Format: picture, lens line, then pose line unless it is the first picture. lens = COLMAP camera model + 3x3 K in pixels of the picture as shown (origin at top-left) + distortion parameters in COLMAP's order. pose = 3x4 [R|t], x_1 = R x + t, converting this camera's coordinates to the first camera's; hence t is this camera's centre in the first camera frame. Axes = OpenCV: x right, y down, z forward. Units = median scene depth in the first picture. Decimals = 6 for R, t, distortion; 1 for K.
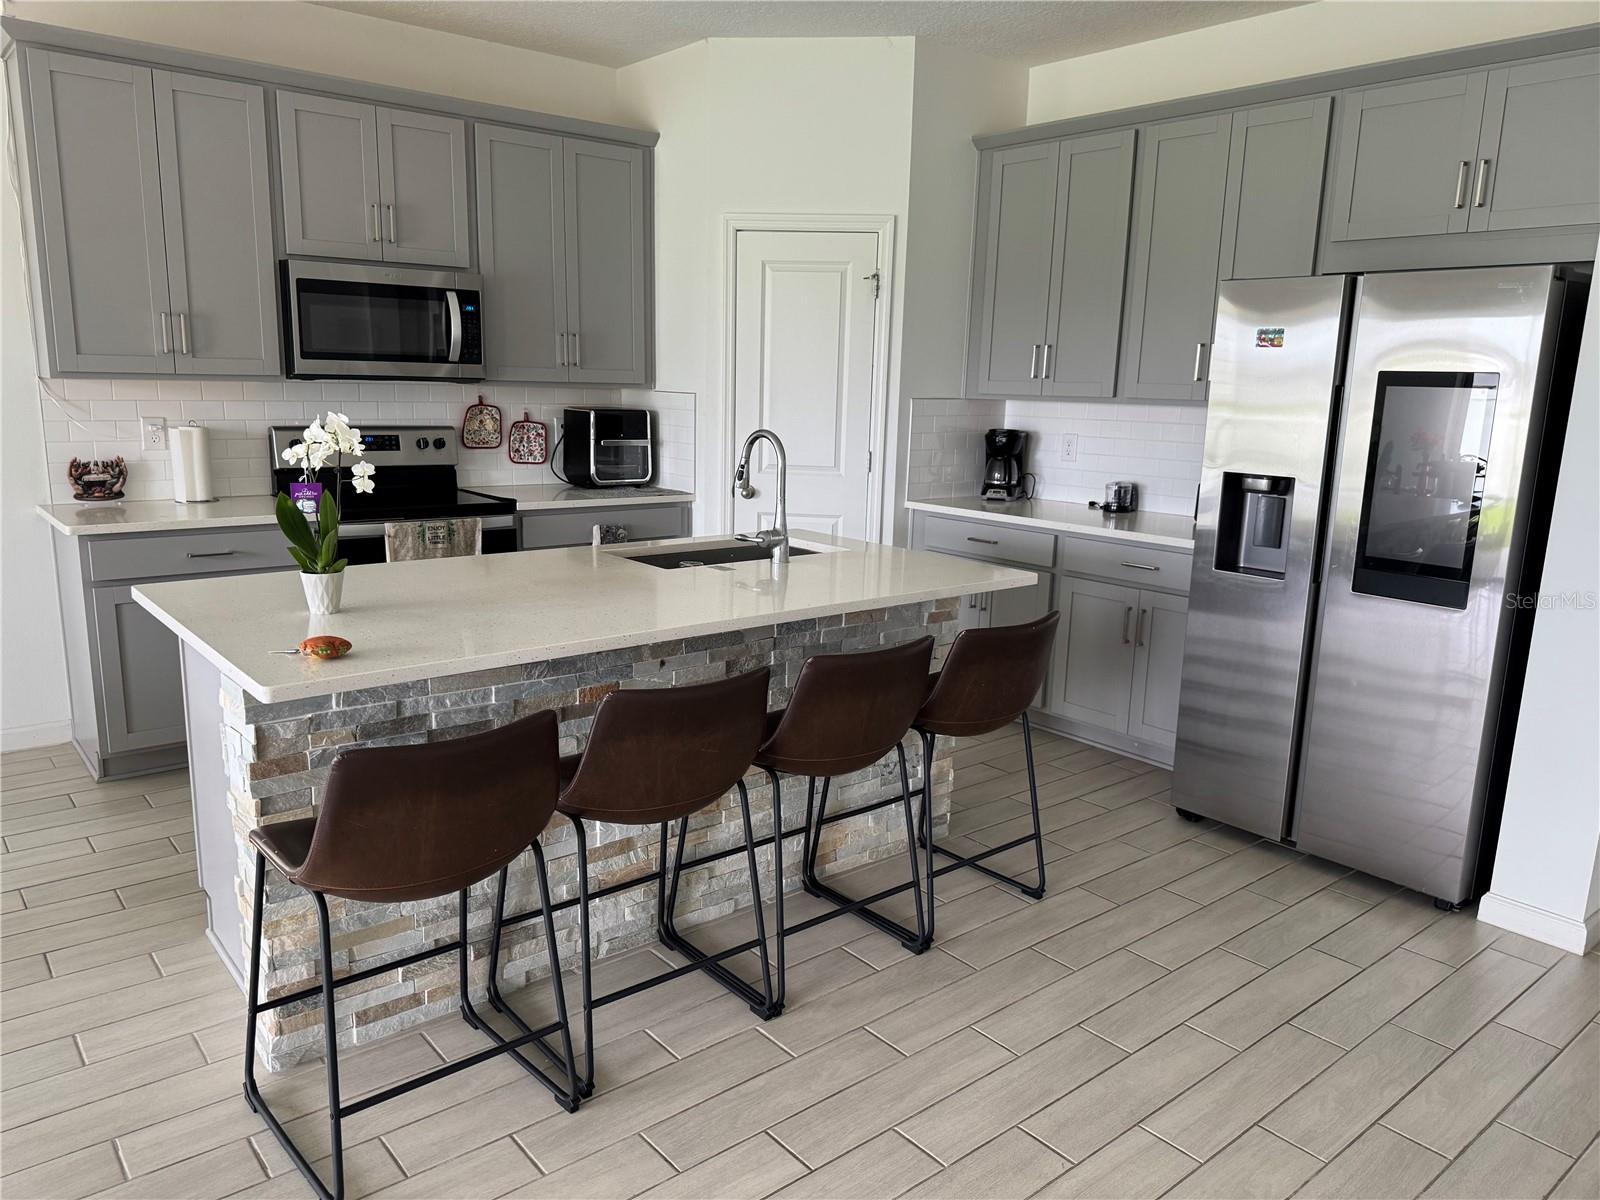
lens RADIAL K [[1127.6, 0, 820.4], [0, 1127.6, 609.8], [0, 0, 1]] dist [0.043707, -0.062195]
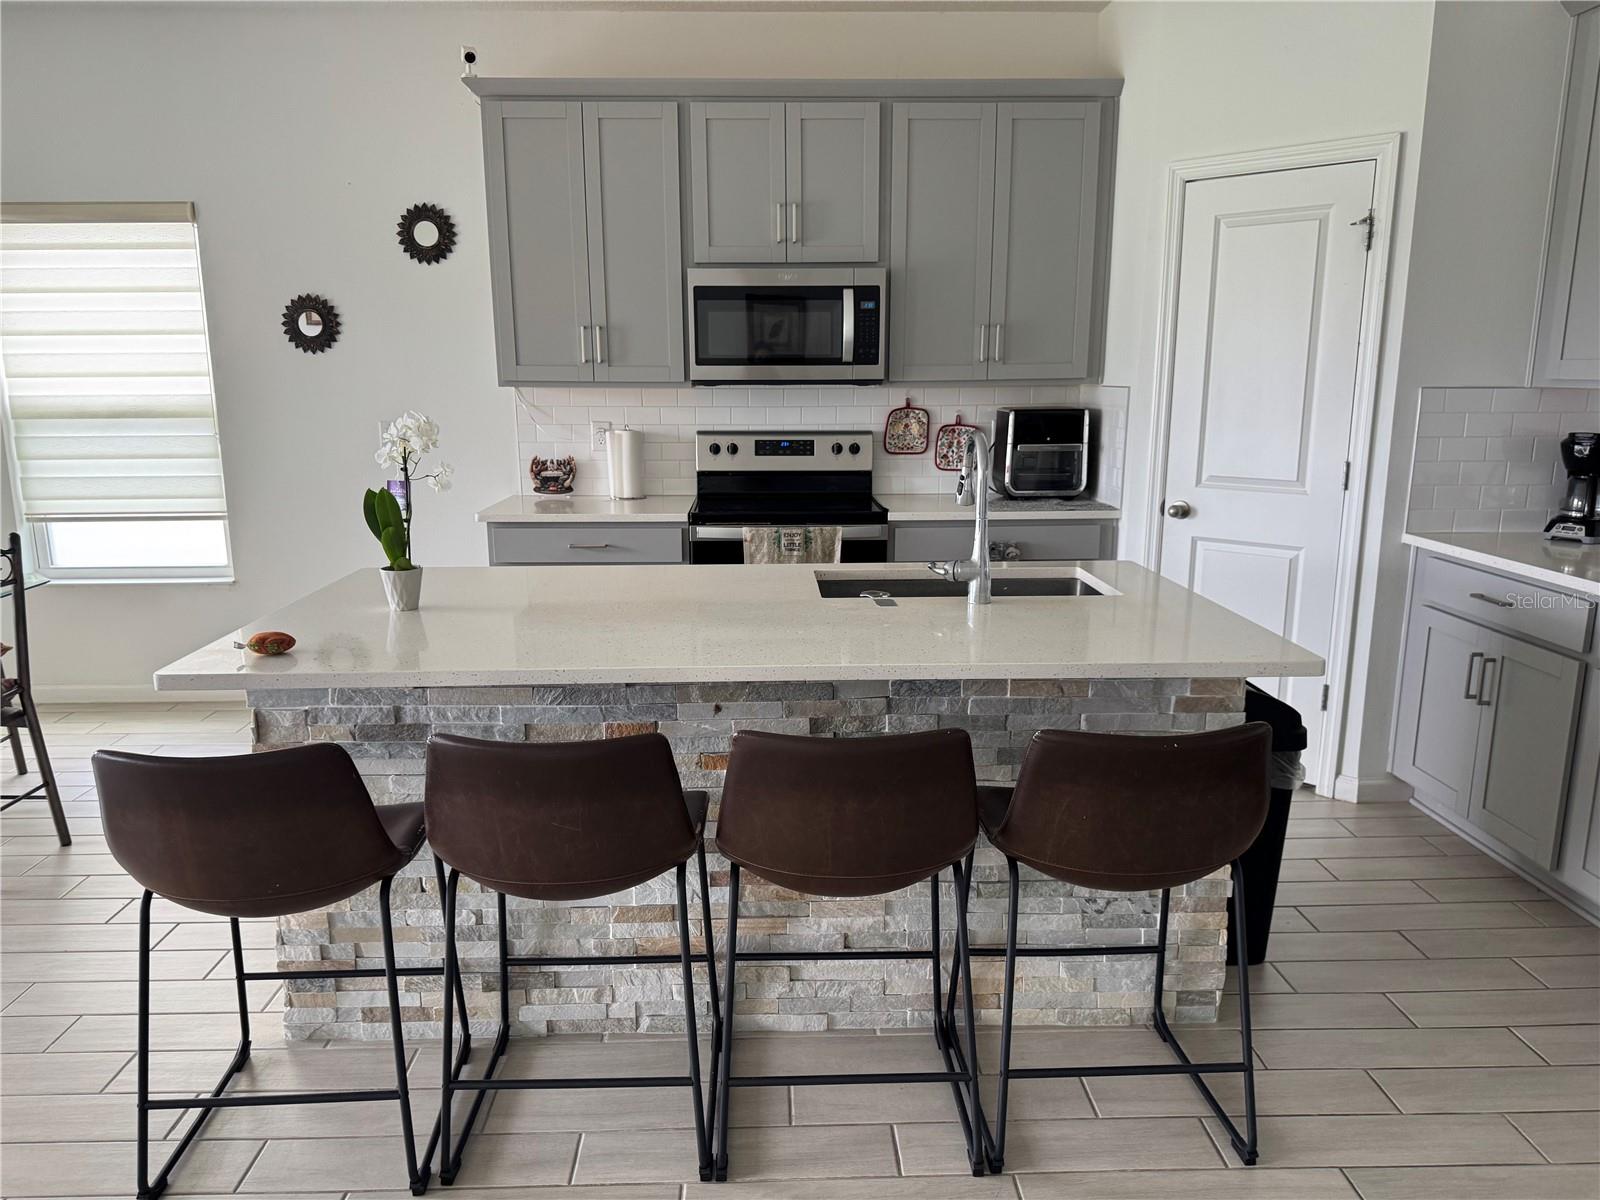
lens RADIAL K [[1127.6, 0, 798.8], [0, 1127.6, 617.1], [0, 0, 1]] dist [0.043707, -0.062195]
pose [[0.778706, 0.102532, -0.618954, 0.278872], [-0.103630, 0.994025, 0.034287, -0.036701], [0.618771, 0.037443, 0.784679, 0.256792]]
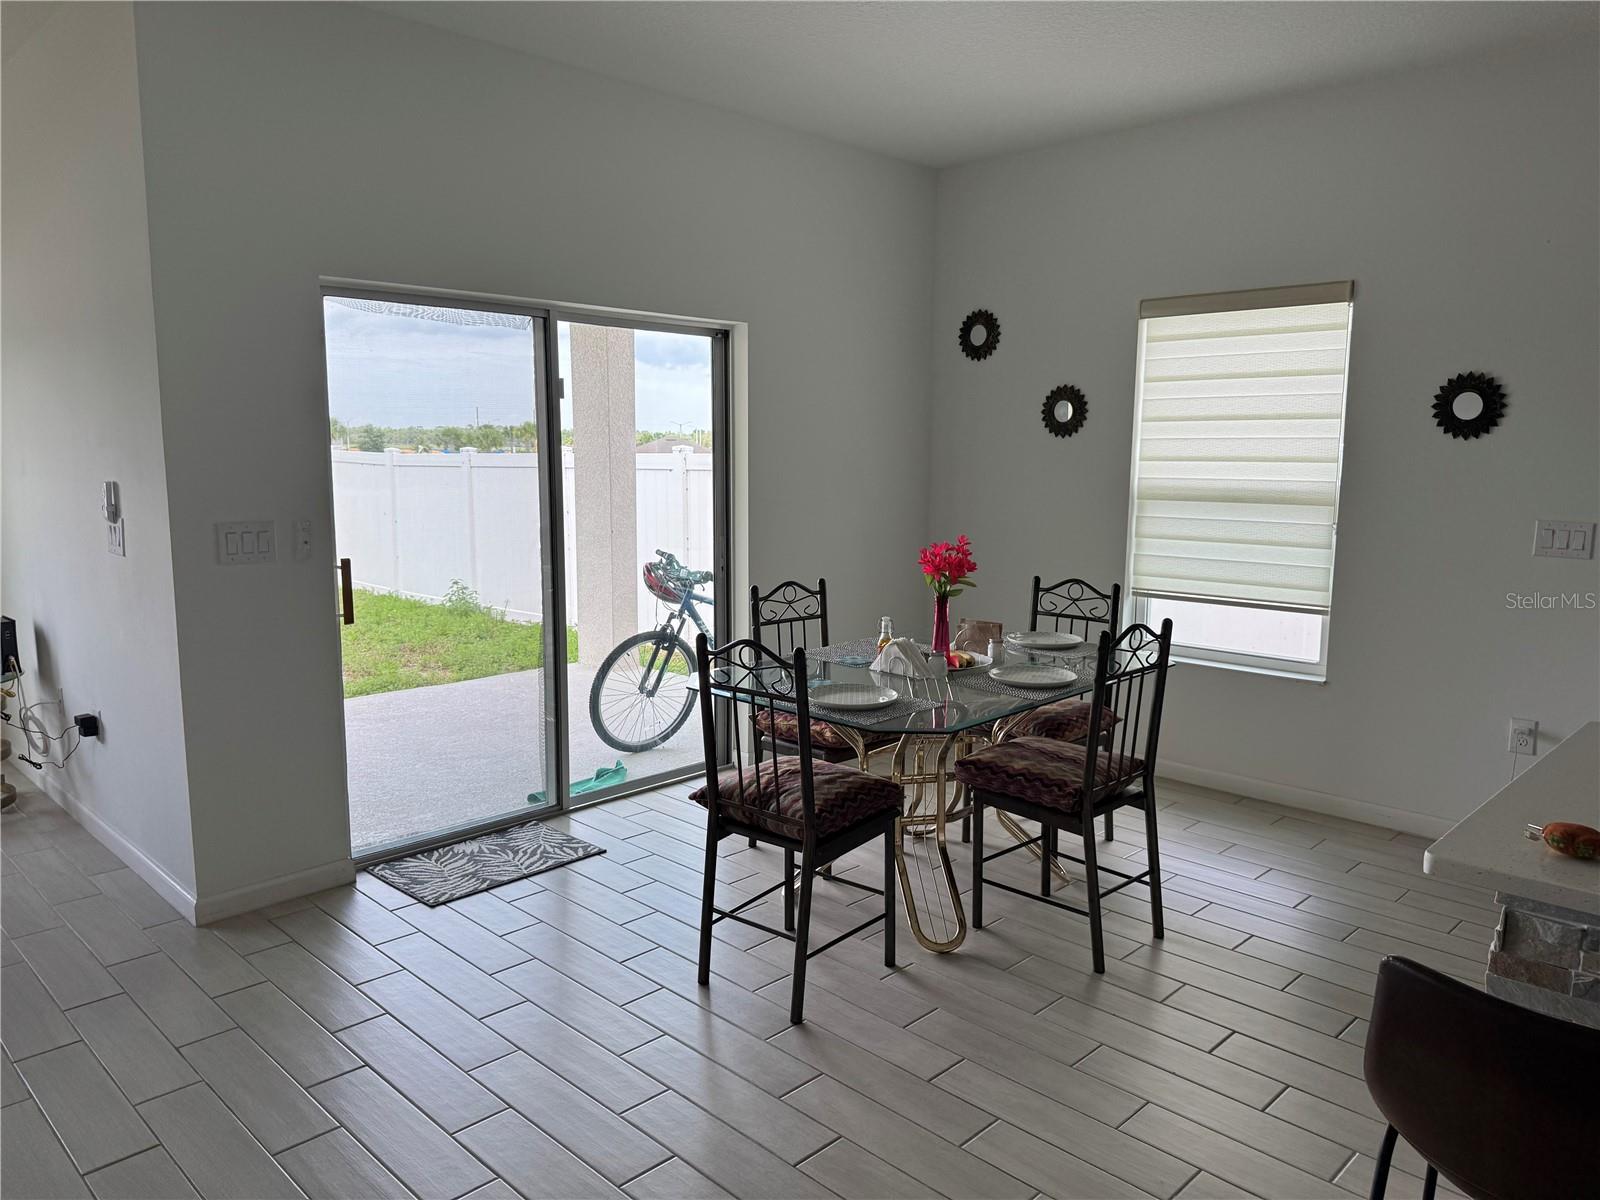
lens RADIAL K [[1127.6, 0, 799.3], [0, 1127.6, 603.0], [0, 0, 1]] dist [0.043707, -0.062195]
pose [[0.075307, 0.109139, -0.991170, 0.124334], [-0.207262, 0.973997, 0.091501, -0.041096], [0.975383, 0.198541, 0.095970, 0.207740]]
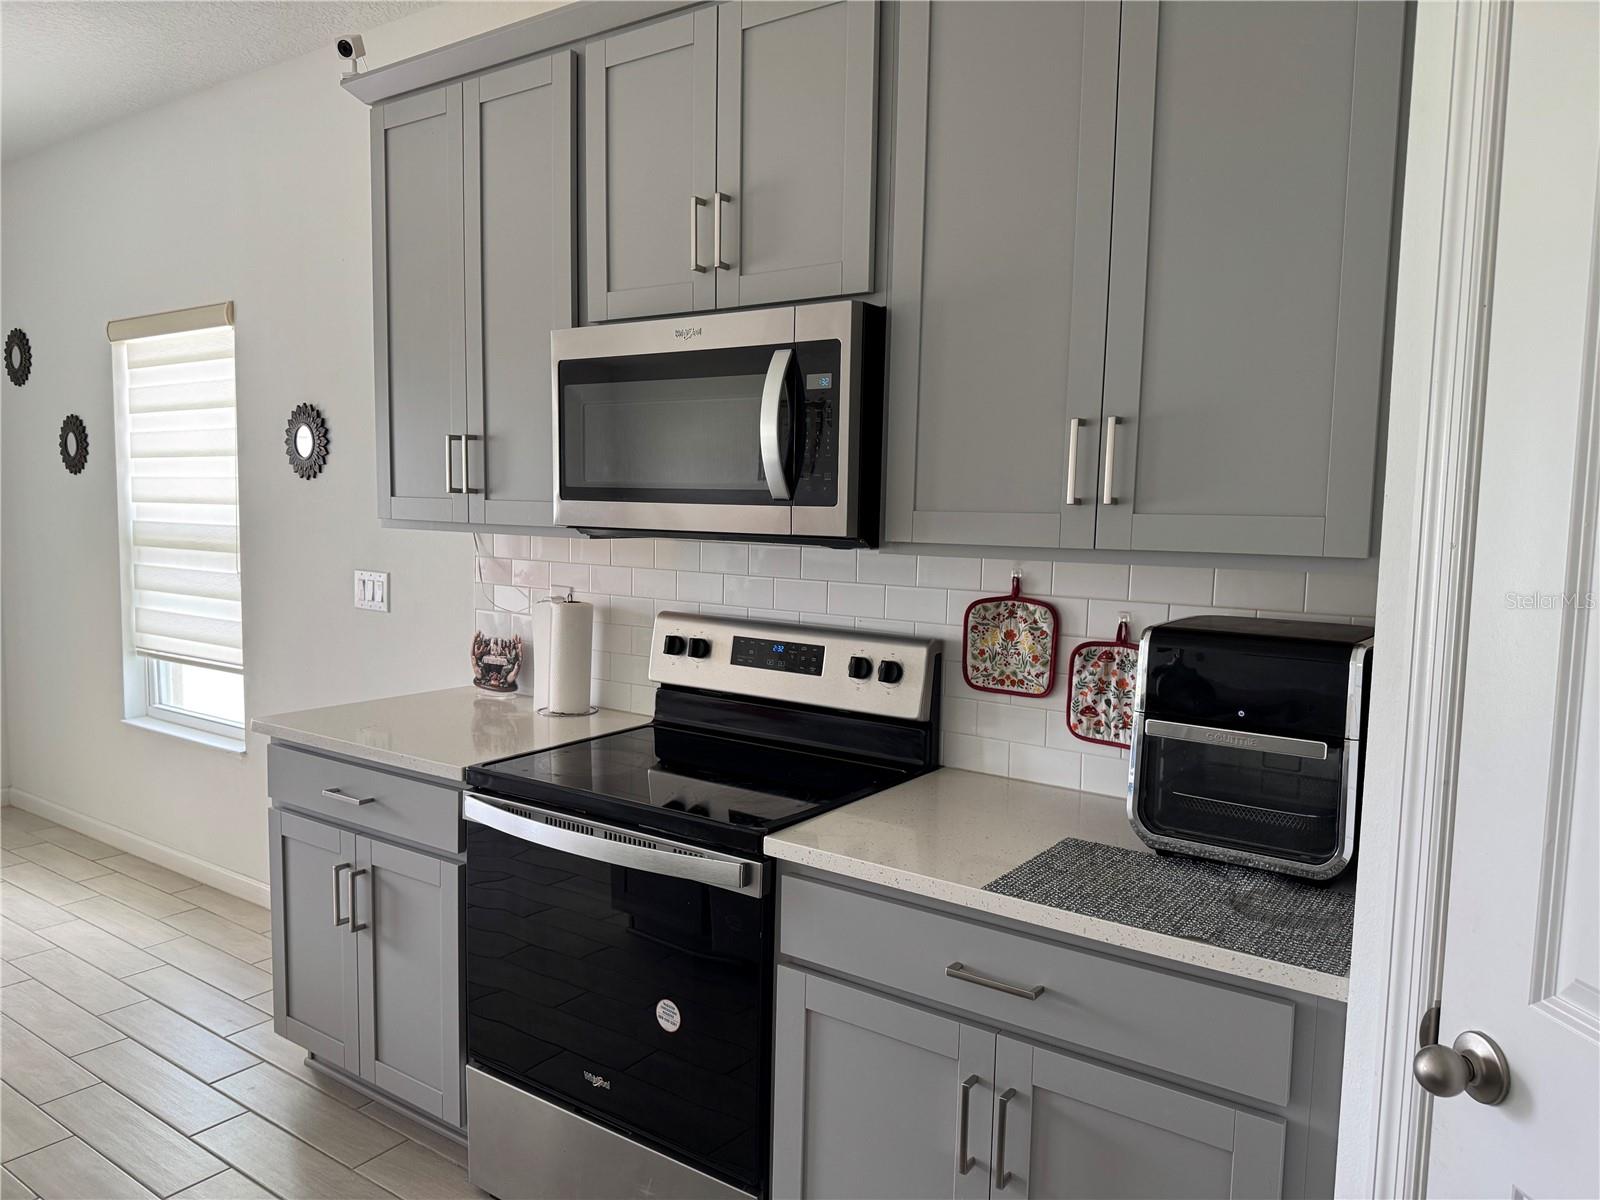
lens RADIAL K [[1127.6, 0, 788.8], [0, 1127.6, 618.3], [0, 0, 1]] dist [0.043707, -0.062195]
pose [[0.236590, 0.076296, -0.968609, 0.129544], [-0.210142, 0.977334, 0.025654, -0.200772], [0.948612, 0.197476, 0.247261, 0.980478]]
